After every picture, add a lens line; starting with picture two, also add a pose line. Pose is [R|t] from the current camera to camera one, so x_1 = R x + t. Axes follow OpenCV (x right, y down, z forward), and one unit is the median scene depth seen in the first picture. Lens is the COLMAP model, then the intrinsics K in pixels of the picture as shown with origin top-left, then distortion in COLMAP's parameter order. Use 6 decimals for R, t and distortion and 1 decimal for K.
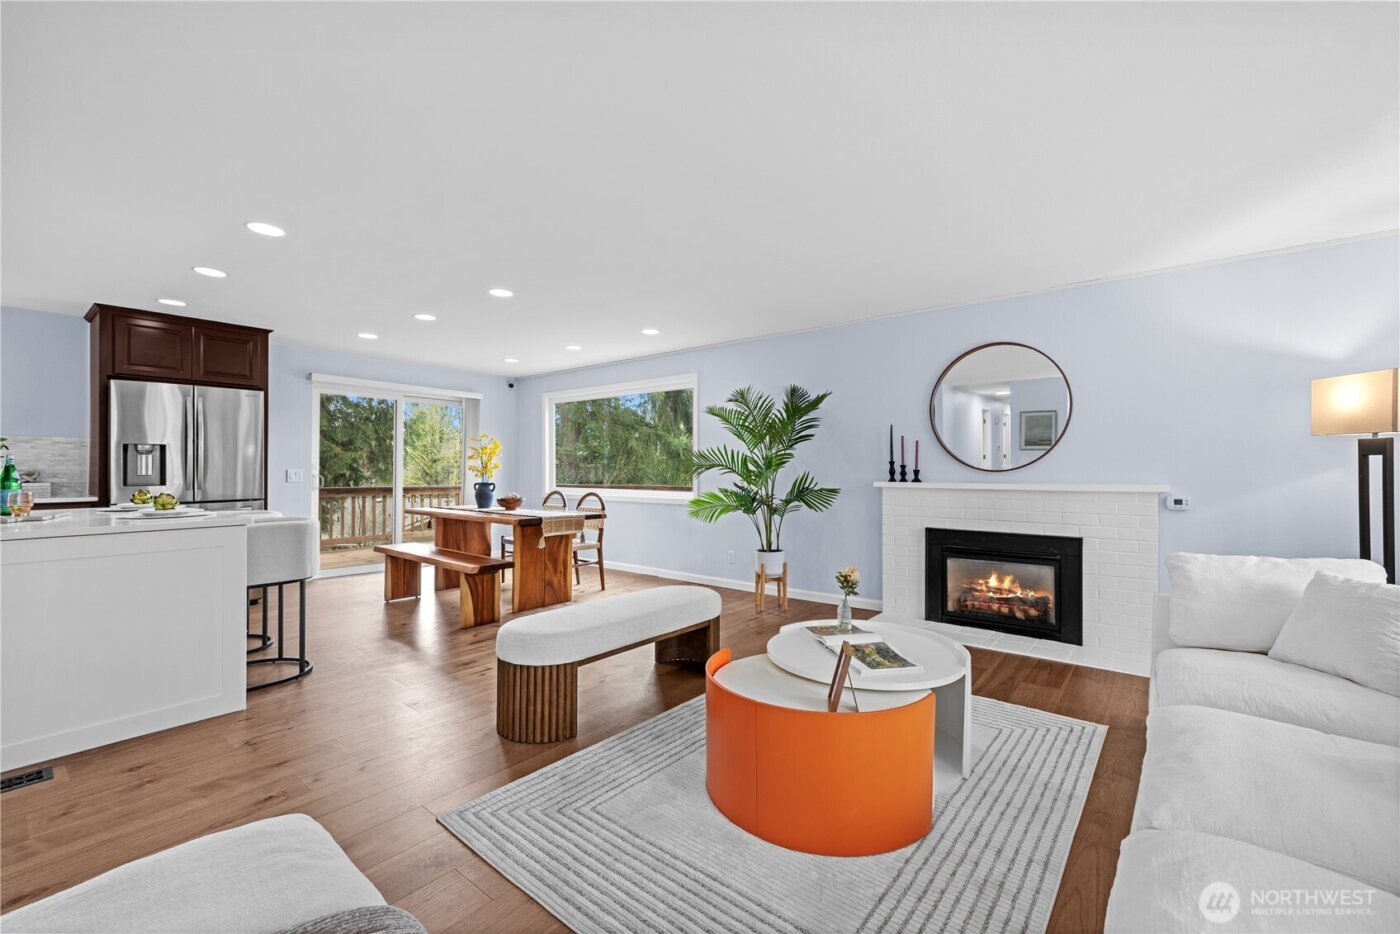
lens RADIAL K [[589.3, 0, 705.2], [0, 589.3, 465.9], [0, 0, 1]] dist [0.001175, -0.000374]
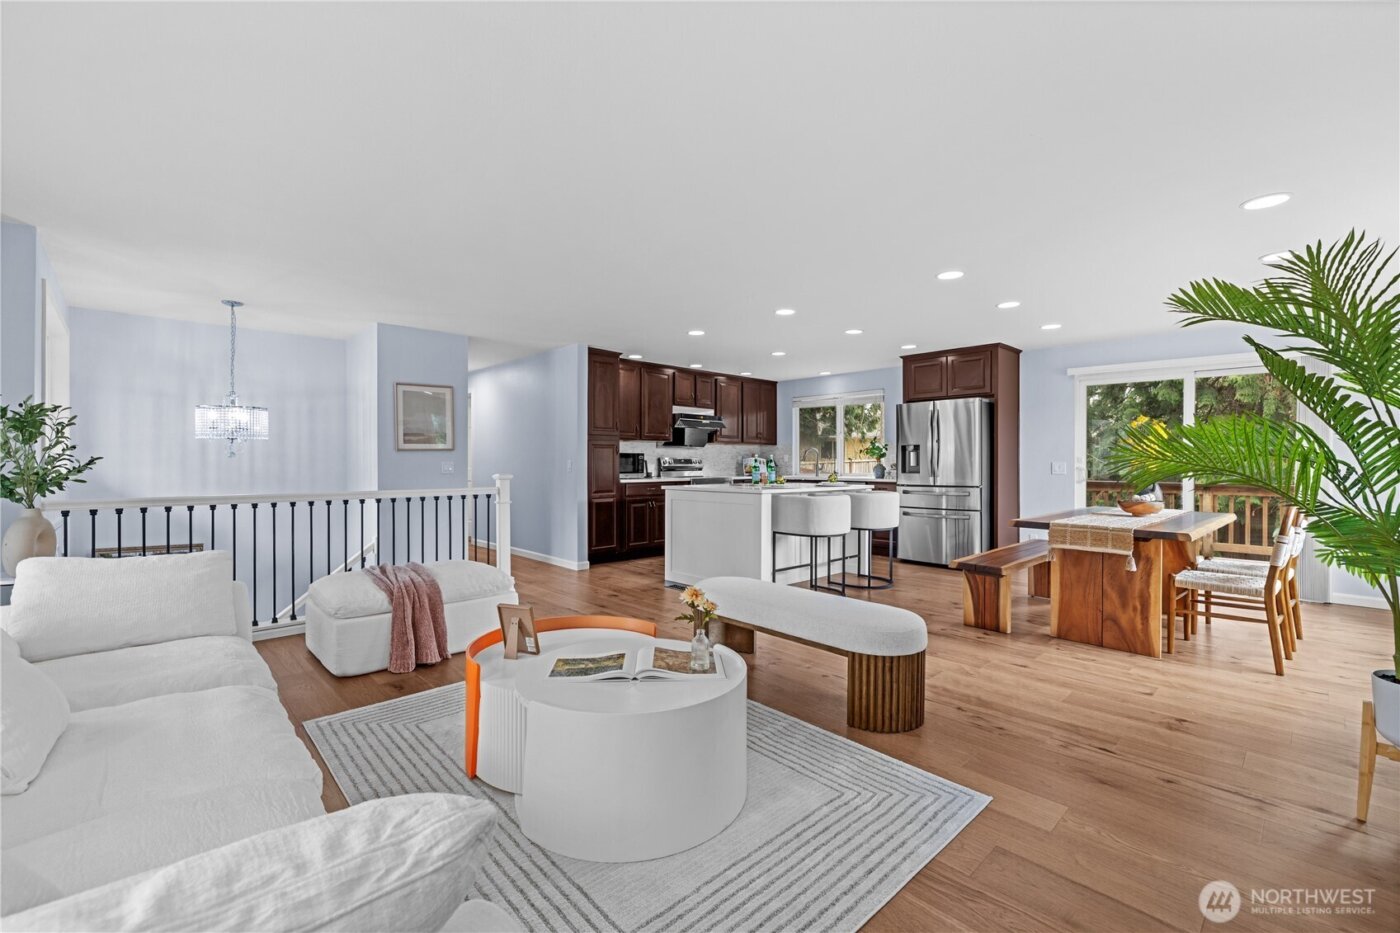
lens RADIAL K [[589.3, 0, 704.1], [0, 589.3, 462.4], [0, 0, 1]] dist [0.001175, -0.000374]
pose [[-0.123467, 0.000548, -0.992349, 0.582313], [-0.009401, 0.999954, 0.001722, 0.011546], [0.992304, 0.009542, -0.123456, 0.655831]]
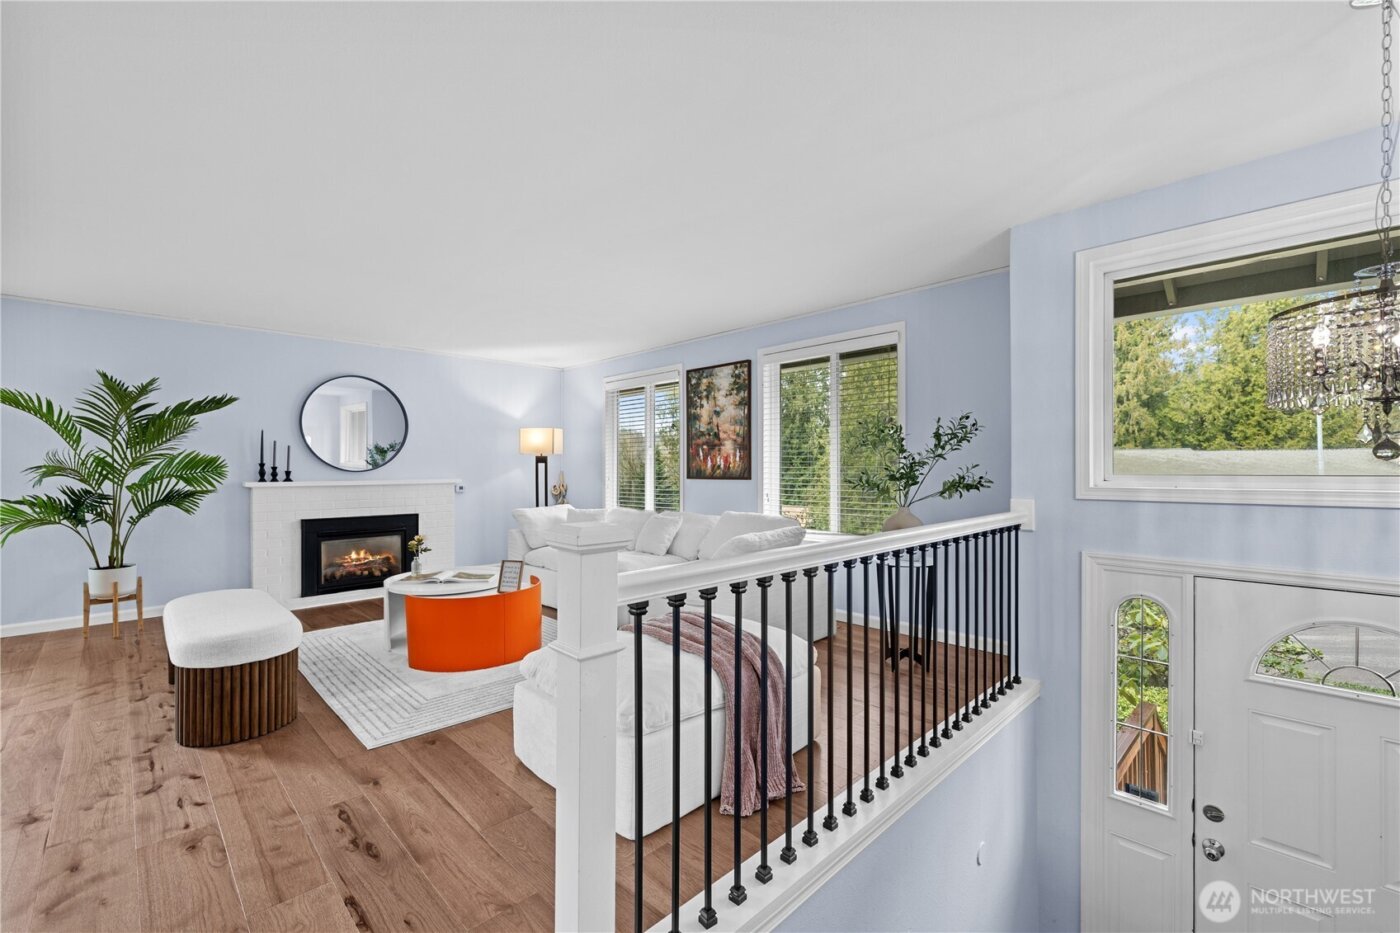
lens RADIAL K [[589.3, 0, 700.2], [0, 589.3, 468.9], [0, 0, 1]] dist [0.001175, -0.000374]
pose [[0.105035, -0.000708, 0.994468, -0.699562], [0.000316, 1.000000, 0.000678, 0.002306], [-0.994468, 0.000243, 0.105035, 0.075585]]
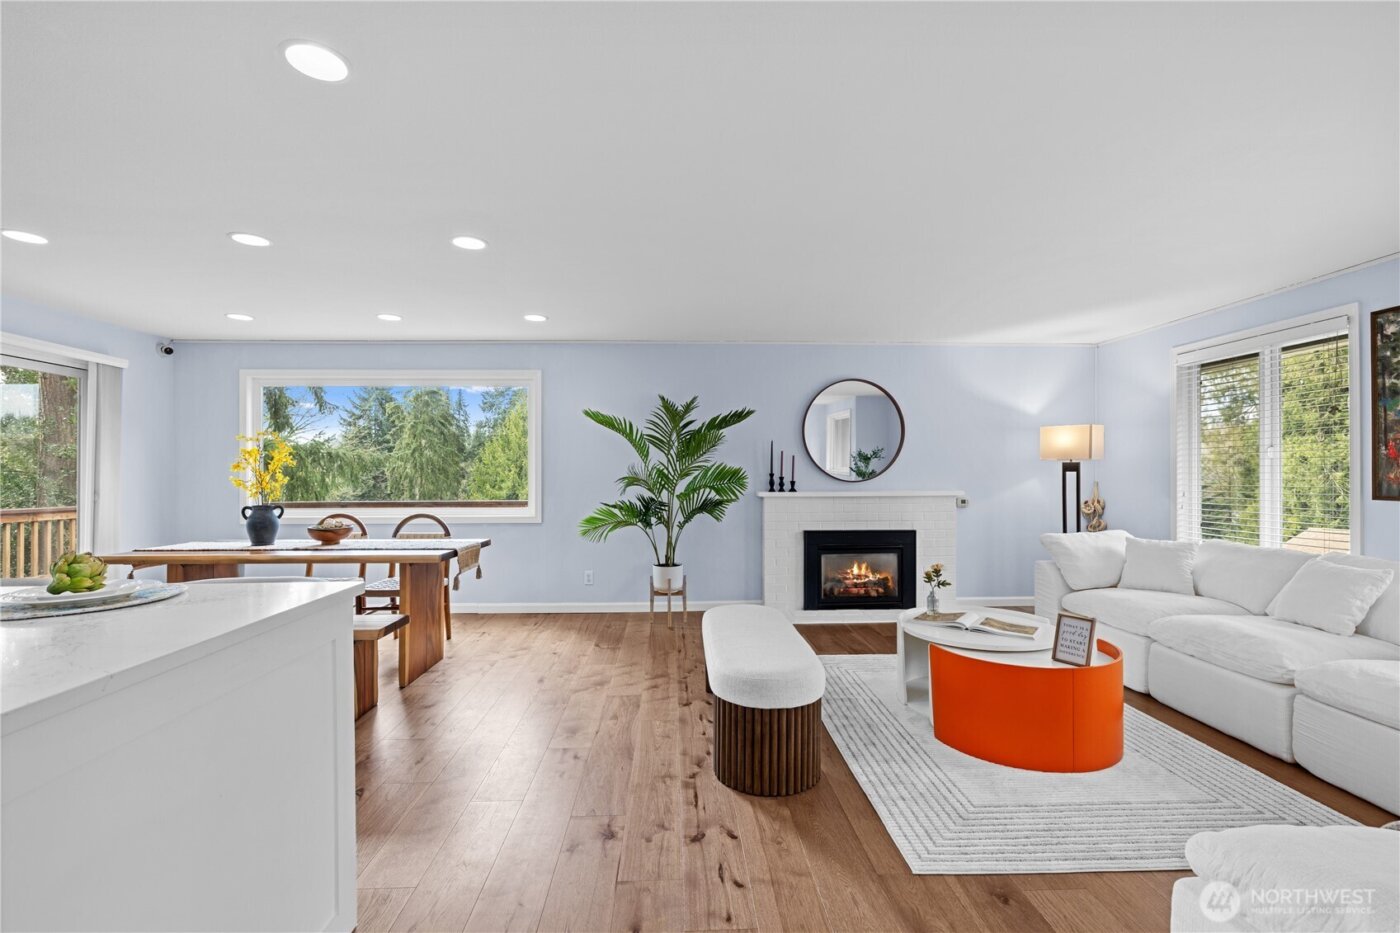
lens RADIAL K [[620.3, 0, 697.0], [0, 620.3, 469.2], [0, 0, 1]] dist [-0.003450, 0.000354]
pose [[0.746653, 0.004090, 0.665202, -0.580579], [-0.000043, 0.999981, -0.006100, -0.008692], [-0.665214, 0.004526, 0.746639, 0.219914]]
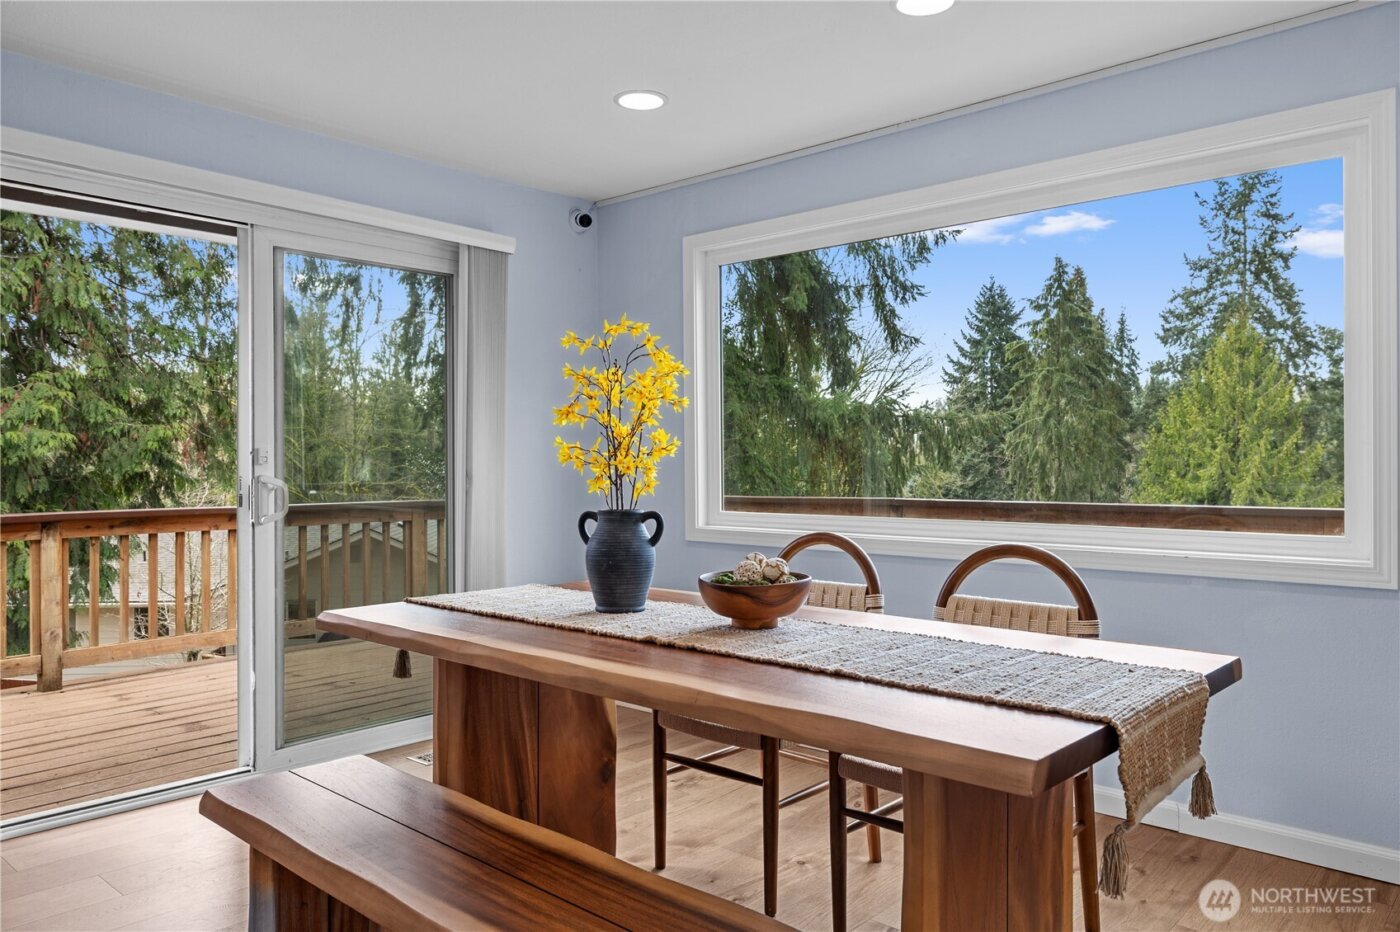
lens RADIAL K [[978.2, 0, 696.4], [0, 978.2, 461.3], [0, 0, 1]] dist [-0.005628, -0.001392]
pose [[0.998791, -0.005292, -0.048874, -0.395143], [0.005588, 0.999967, 0.005922, 0.005739], [0.048841, -0.006188, 0.998787, 0.713392]]
